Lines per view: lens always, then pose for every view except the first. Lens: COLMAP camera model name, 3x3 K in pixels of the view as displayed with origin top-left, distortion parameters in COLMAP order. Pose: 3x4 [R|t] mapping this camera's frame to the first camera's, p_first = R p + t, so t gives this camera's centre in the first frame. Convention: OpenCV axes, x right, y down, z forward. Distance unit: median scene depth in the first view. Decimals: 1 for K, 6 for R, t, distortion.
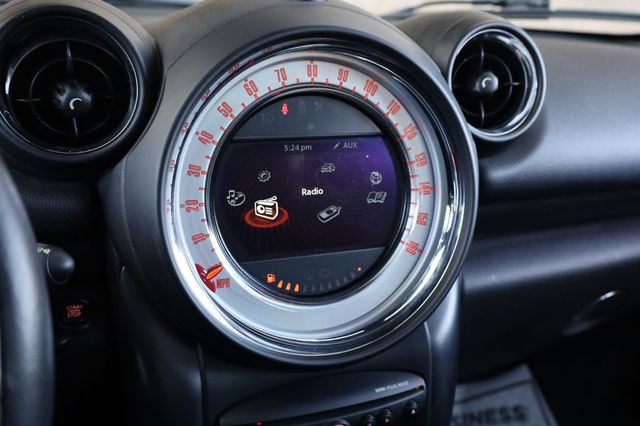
lens RADIAL K [[576.7, 0, 320.0], [0, 576.7, 213.0], [0, 0, 1]] dist [-0.009652, -0.001460]
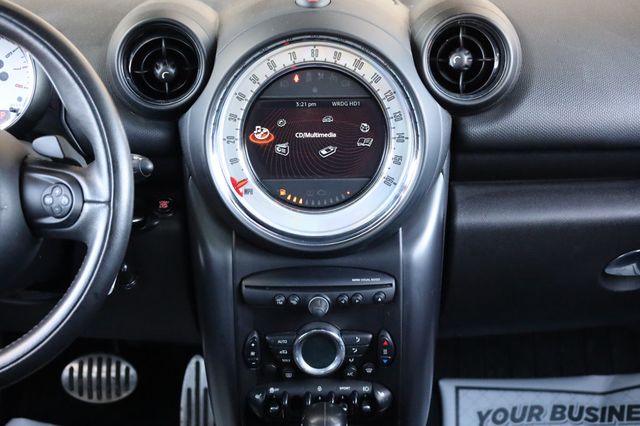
lens RADIAL K [[1005.8, 0, 320.0], [0, 1005.8, 213.0], [0, 0, 1]] dist [-0.018854, -0.016141]
pose [[0.936661, 0.082787, -0.340313, 0.910787], [-0.066406, 0.996015, 0.059527, 0.006439], [0.343885, -0.033158, 0.938426, -1.425164]]
